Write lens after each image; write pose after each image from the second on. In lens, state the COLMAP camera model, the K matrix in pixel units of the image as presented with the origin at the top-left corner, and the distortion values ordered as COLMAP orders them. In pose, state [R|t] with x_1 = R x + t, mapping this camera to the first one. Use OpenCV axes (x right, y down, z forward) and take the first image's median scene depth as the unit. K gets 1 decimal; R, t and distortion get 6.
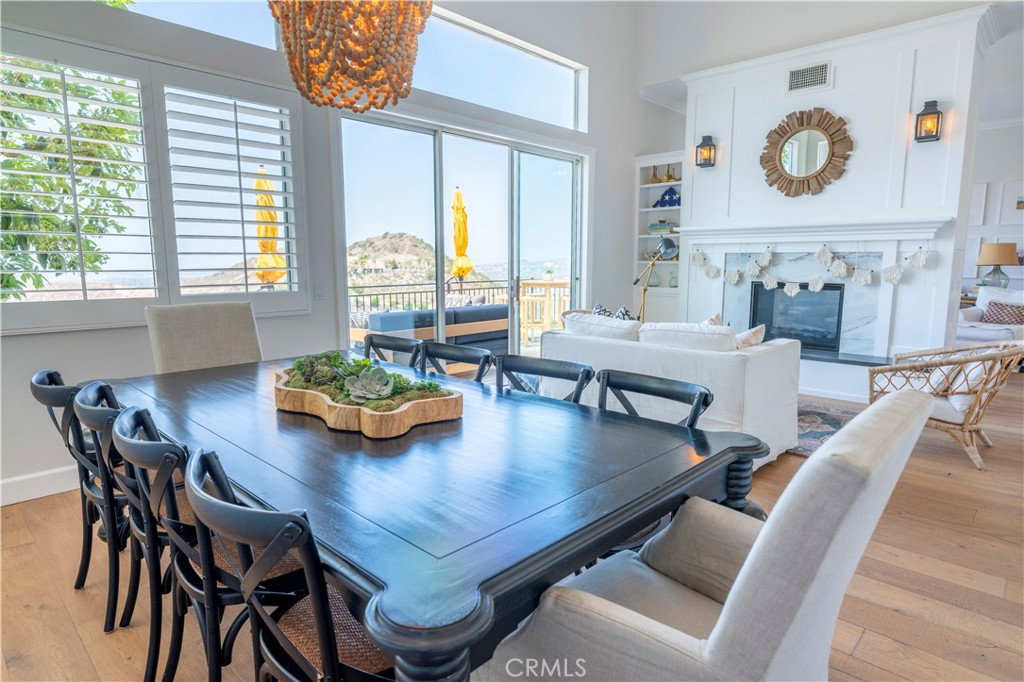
lens RADIAL K [[587.3, 0, 512.0], [0, 587.3, 341.0], [0, 0, 1]] dist [-0.001692, -0.000106]
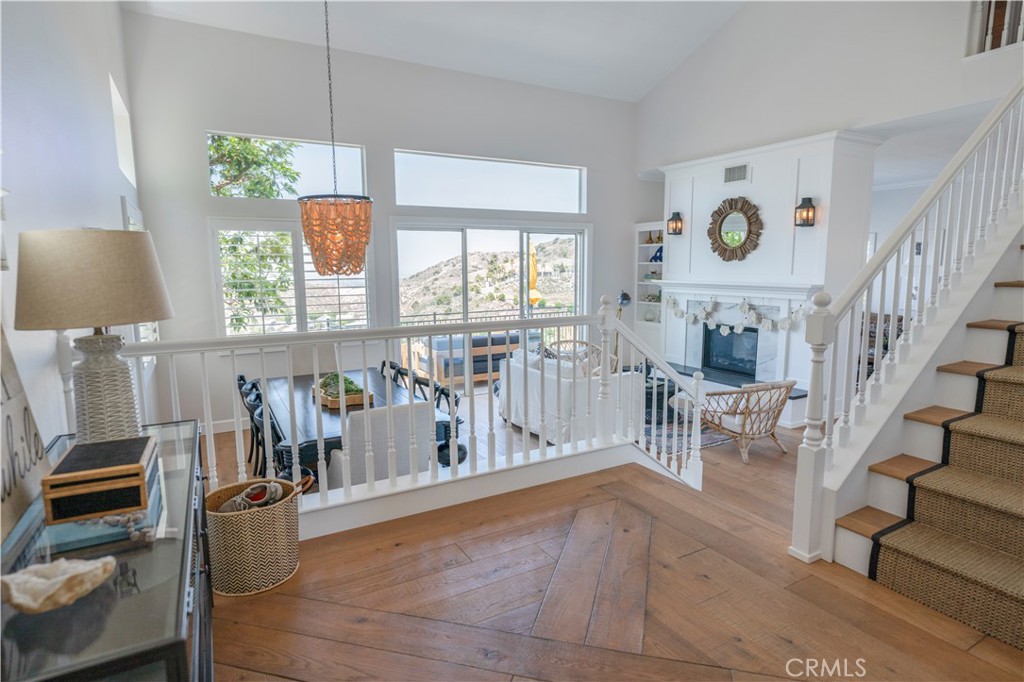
lens RADIAL K [[555.4, 0, 512.0], [0, 555.4, 341.0], [0, 0, 1]] dist [-0.001200, -0.000155]
pose [[0.959780, 0.029891, -0.279156, 0.368966], [-0.029640, 0.999548, 0.005121, -0.056425], [0.279183, 0.003359, 0.960232, -0.351216]]
